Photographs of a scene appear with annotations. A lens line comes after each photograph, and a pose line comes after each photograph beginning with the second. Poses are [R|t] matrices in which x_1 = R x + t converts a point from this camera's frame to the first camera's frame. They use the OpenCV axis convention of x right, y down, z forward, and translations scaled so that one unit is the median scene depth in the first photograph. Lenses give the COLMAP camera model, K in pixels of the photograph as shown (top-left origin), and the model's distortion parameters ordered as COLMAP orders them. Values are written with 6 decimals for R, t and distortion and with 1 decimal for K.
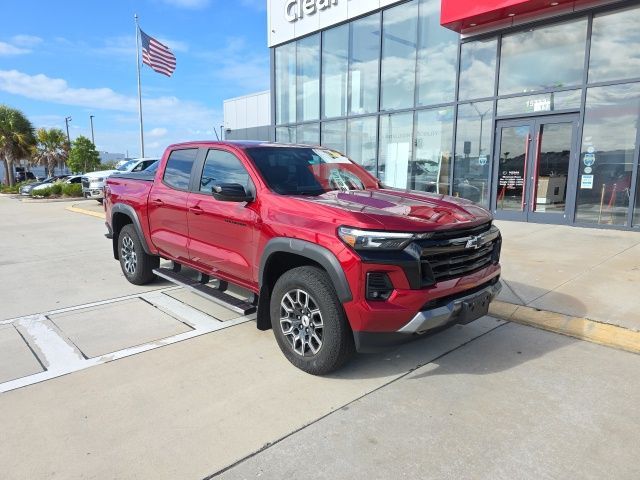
lens RADIAL K [[448.7, 0, 320.0], [0, 448.7, 240.0], [0, 0, 1]] dist [0.064171, -0.067739]
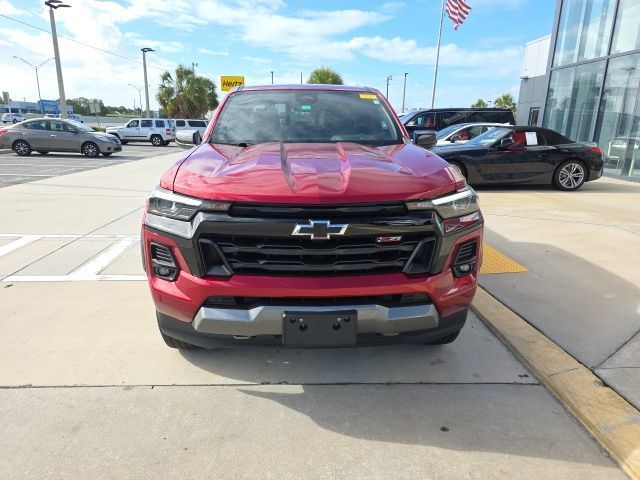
lens RADIAL K [[448.7, 0, 320.0], [0, 448.7, 240.0], [0, 0, 1]] dist [0.064171, -0.067739]
pose [[0.744120, 0.175371, -0.644616, 0.636945], [-0.115996, 0.984189, 0.133852, -0.055967], [0.657898, -0.024829, 0.752698, 0.434687]]
